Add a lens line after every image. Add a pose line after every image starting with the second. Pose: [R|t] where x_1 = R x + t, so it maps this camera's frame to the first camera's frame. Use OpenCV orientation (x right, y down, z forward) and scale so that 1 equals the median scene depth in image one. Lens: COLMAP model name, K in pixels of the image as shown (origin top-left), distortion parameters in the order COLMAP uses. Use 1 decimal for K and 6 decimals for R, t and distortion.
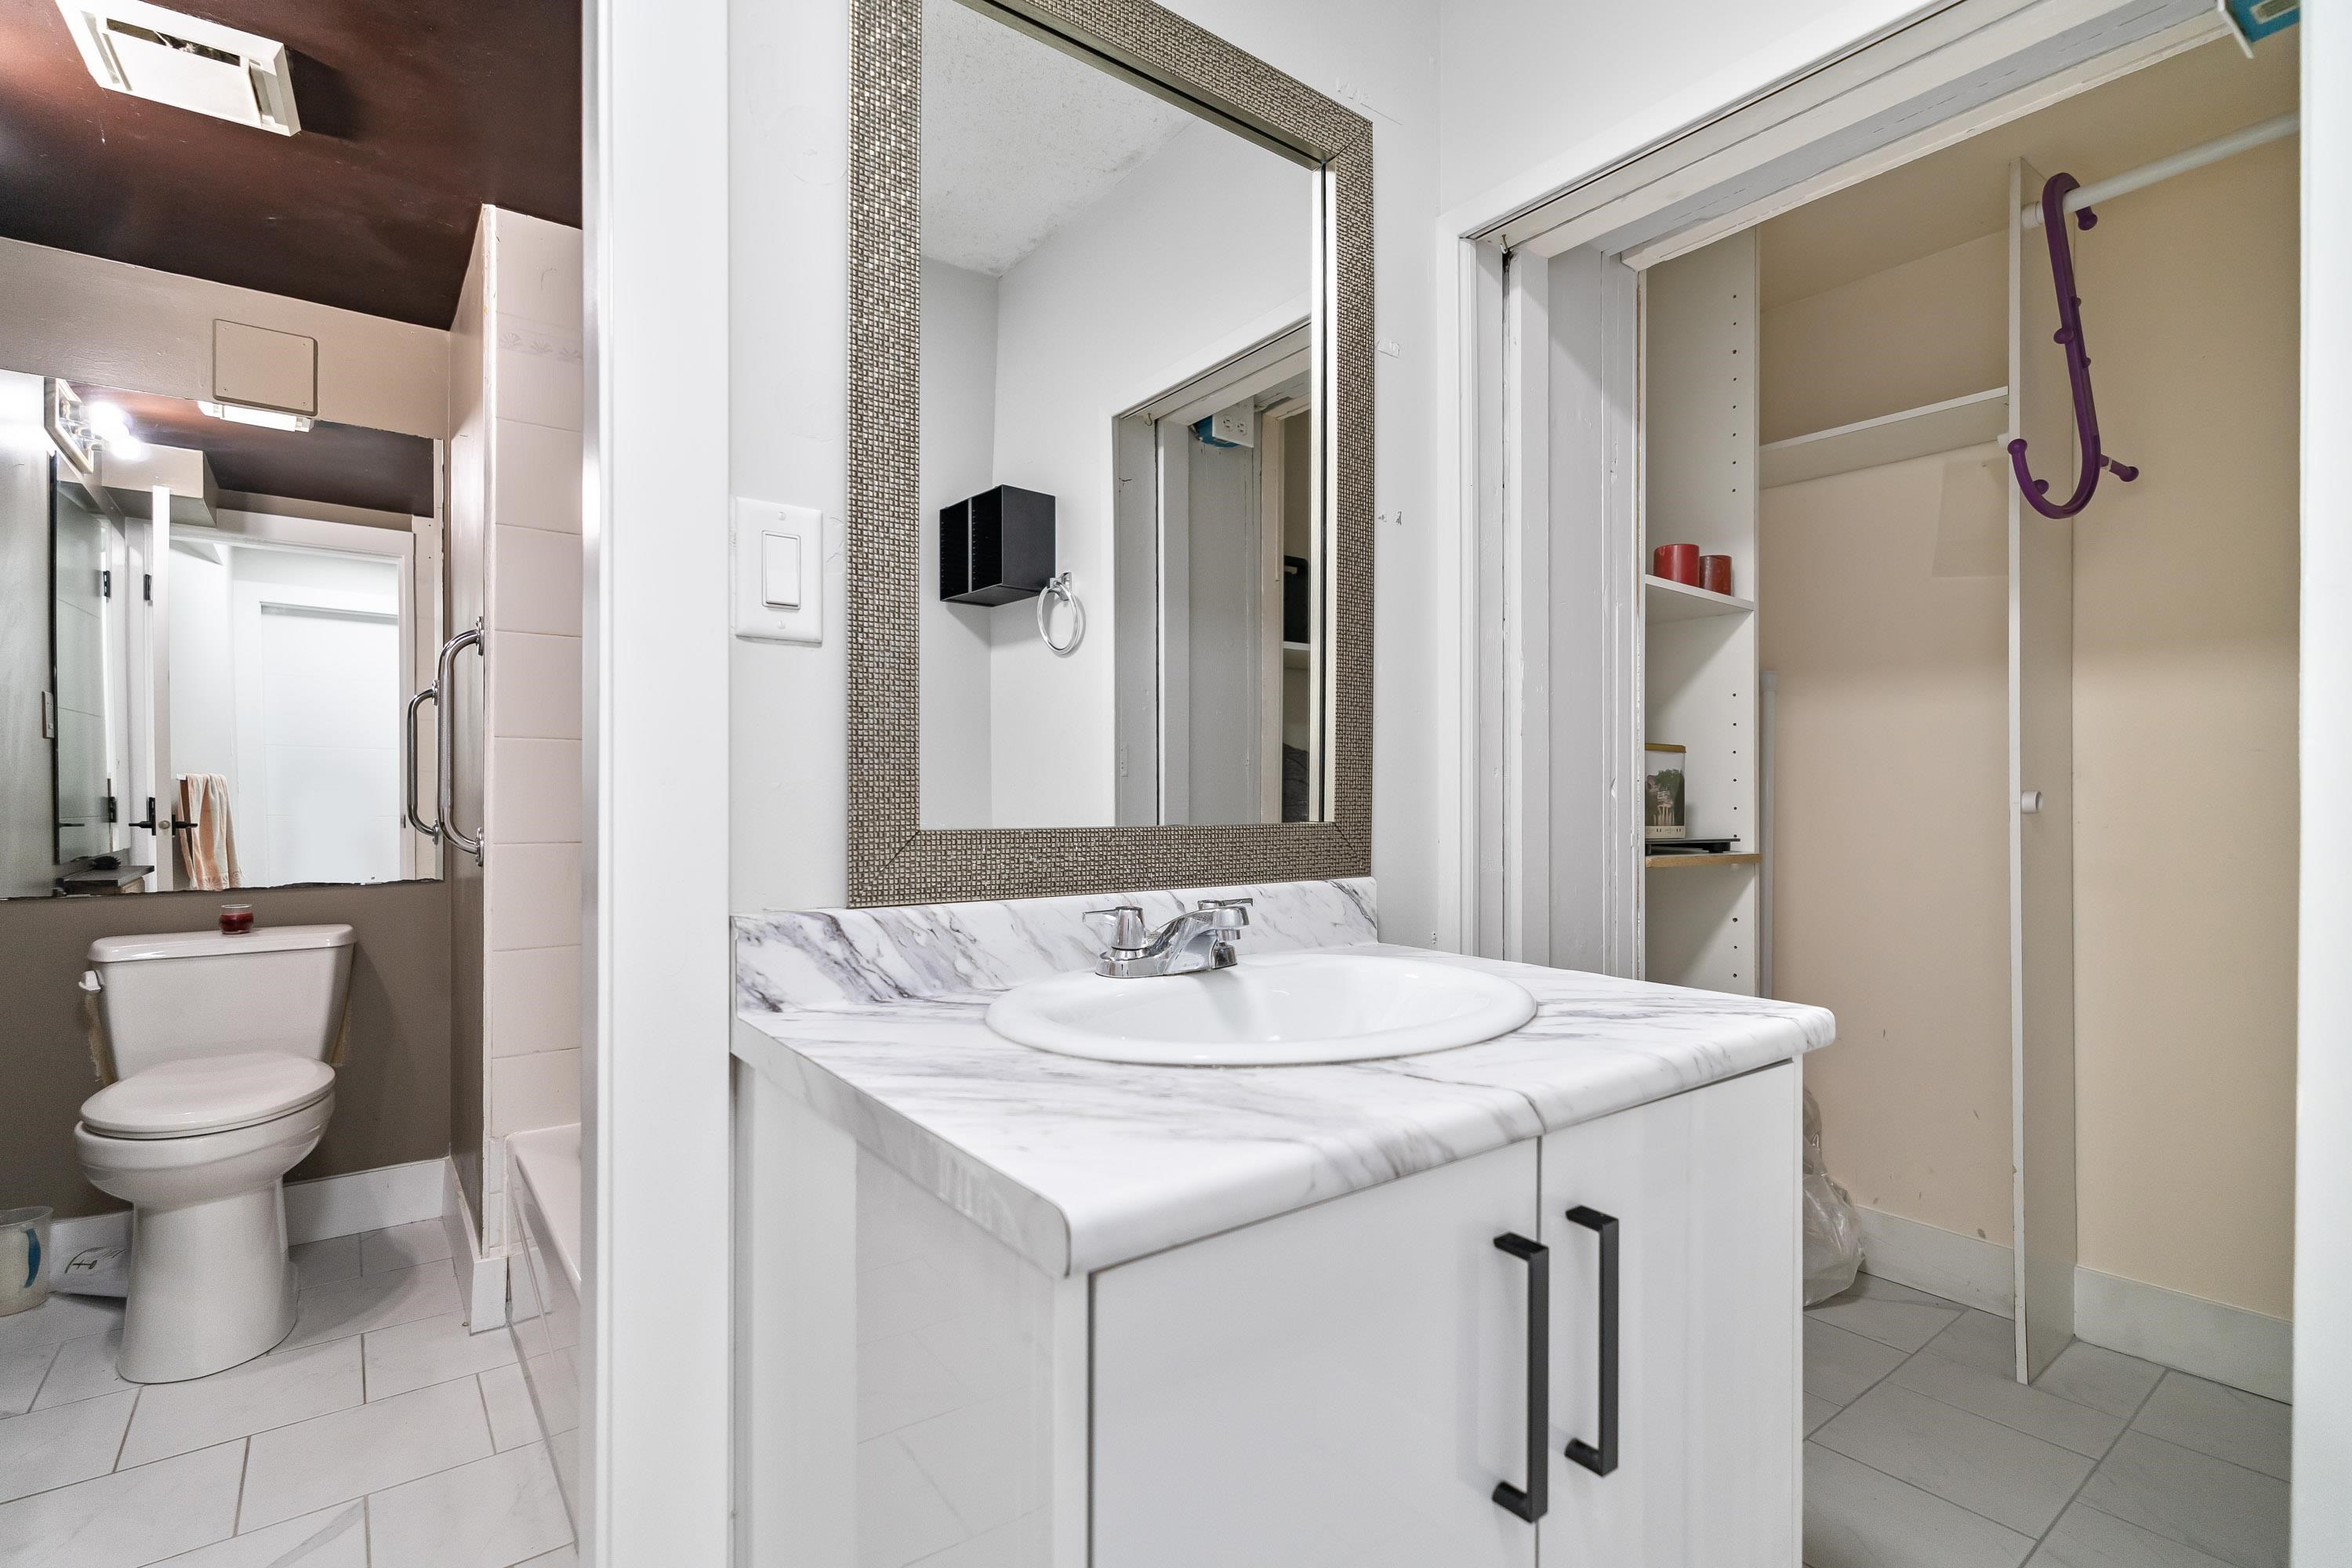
lens RADIAL K [[1096.7, 0, 1172.2], [0, 1096.7, 791.1], [0, 0, 1]] dist [0.005833, -0.001598]
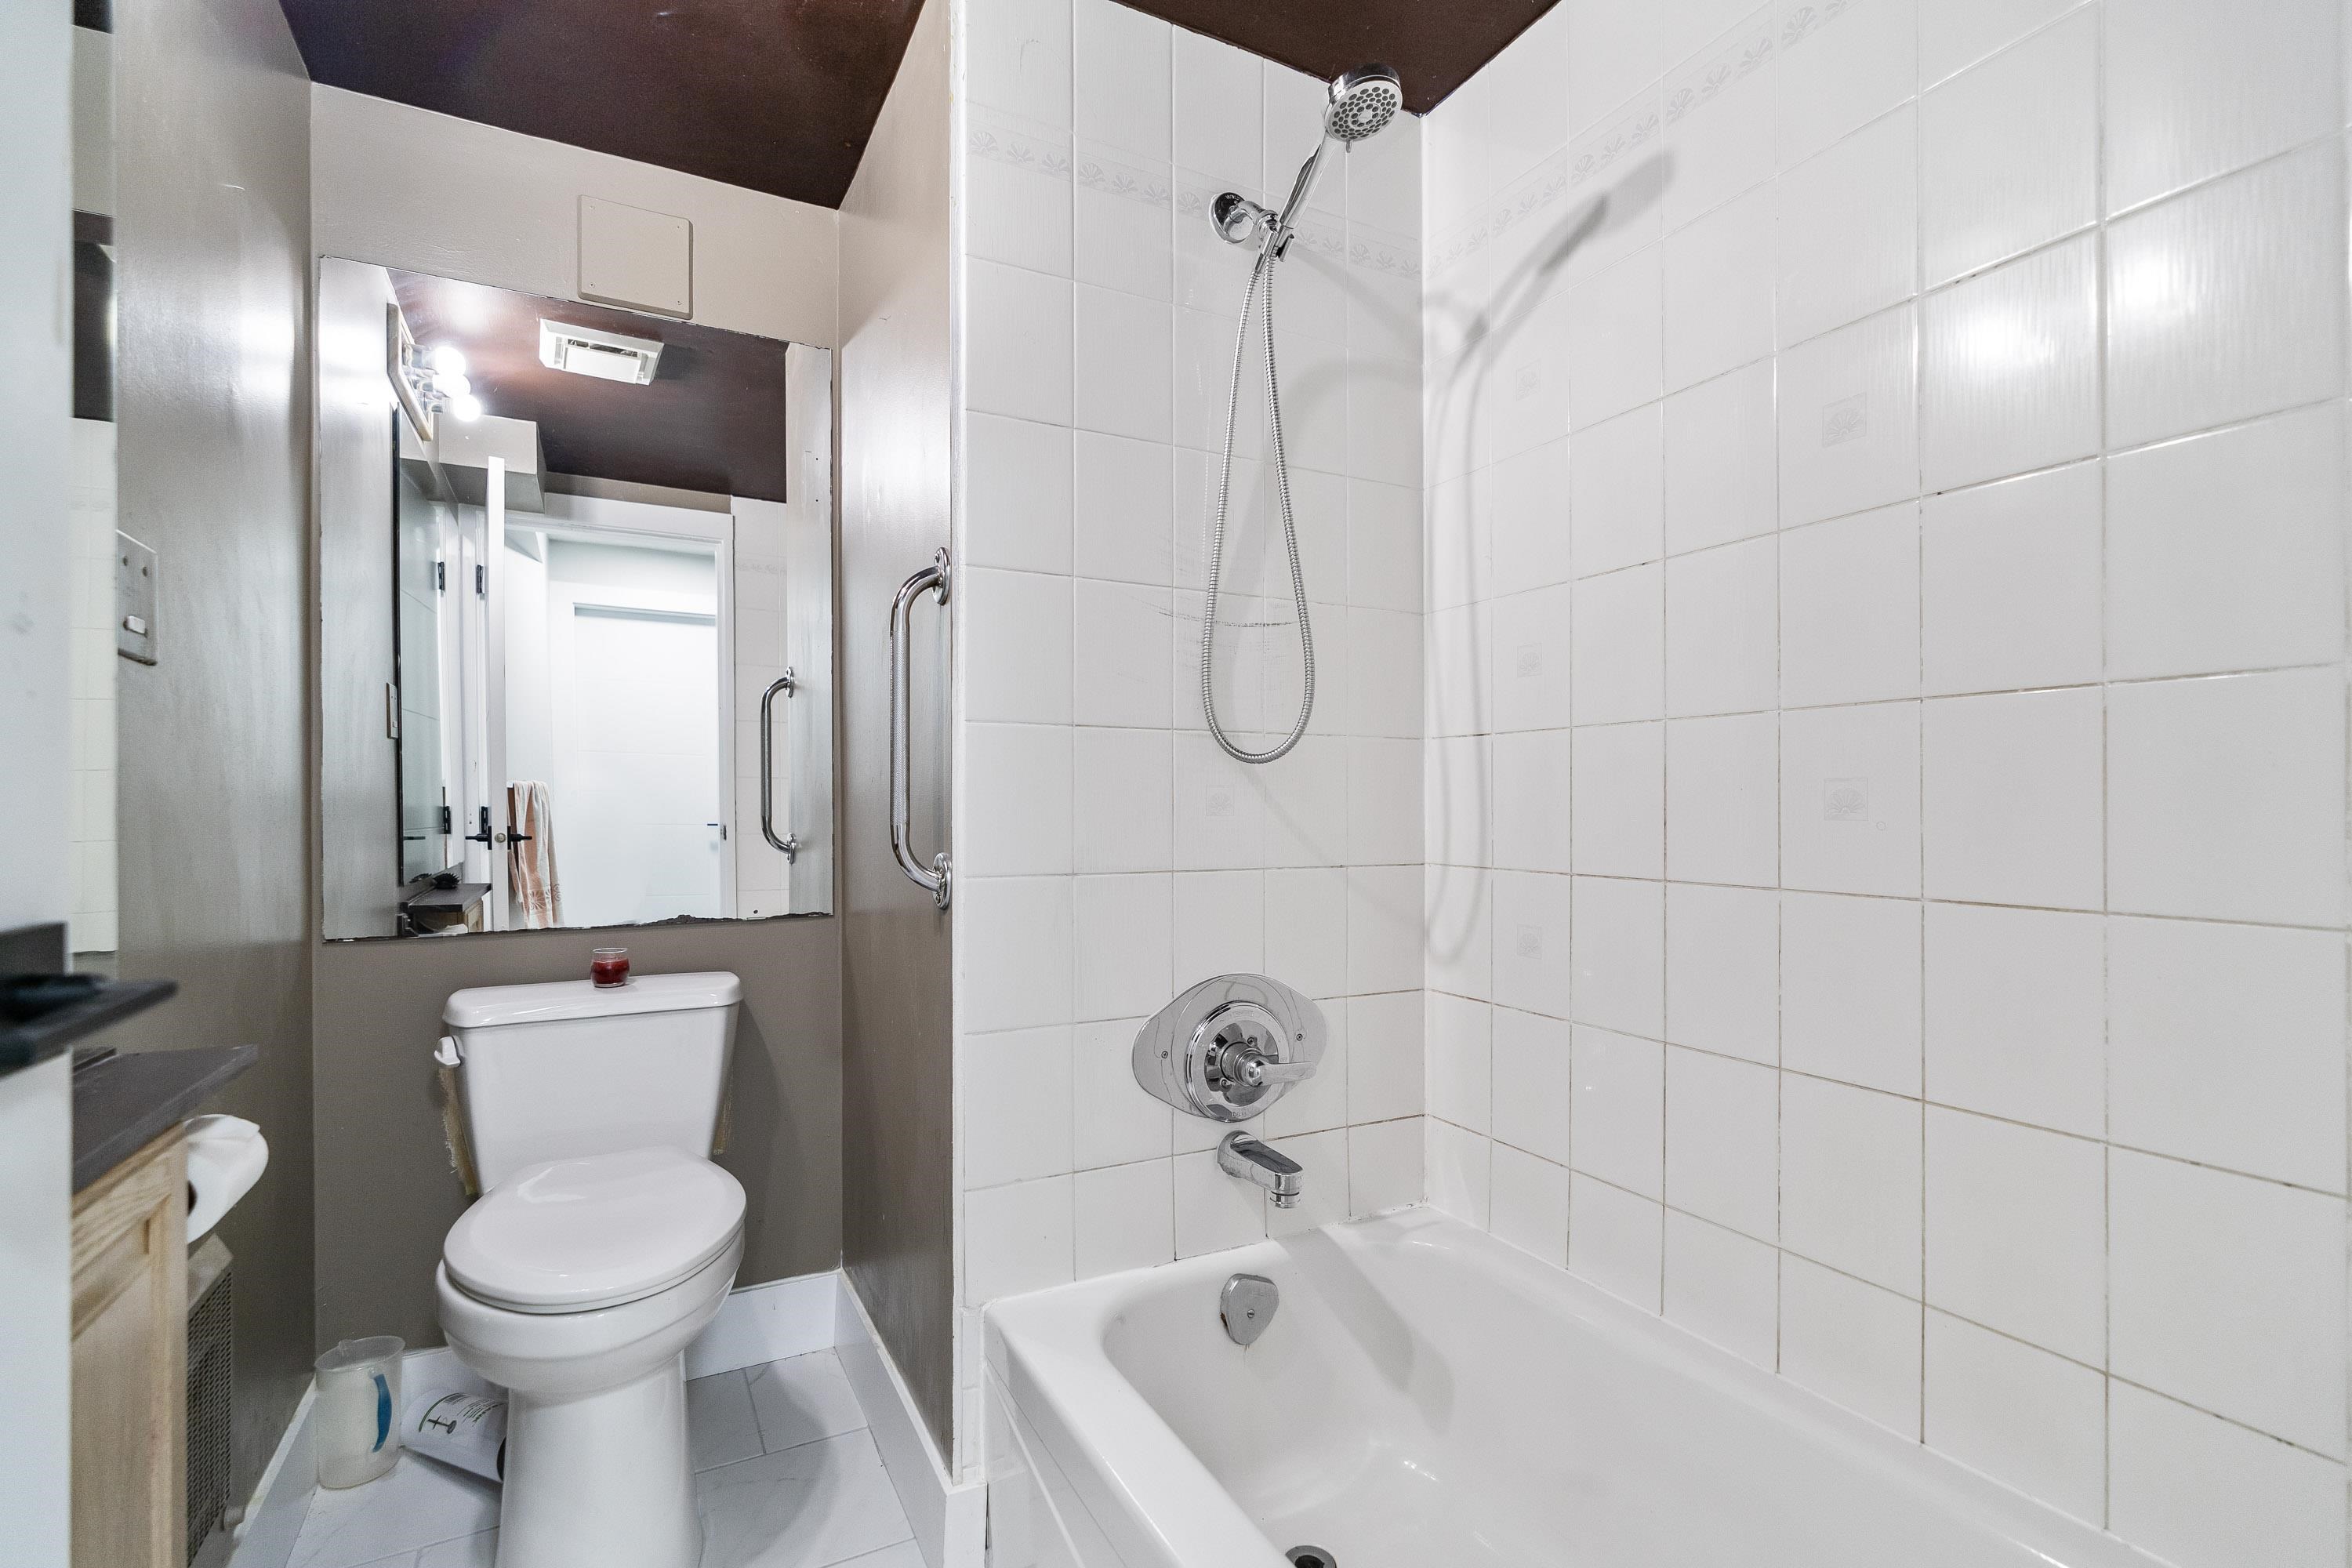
lens RADIAL K [[1096.7, 0, 1183.2], [0, 1096.7, 795.7], [0, 0, 1]] dist [0.005833, -0.001598]
pose [[0.986742, -0.003006, -0.162269, -0.274499], [0.002925, 0.999995, -0.000740, -0.001526], [0.162271, 0.000255, 0.986746, 0.256050]]
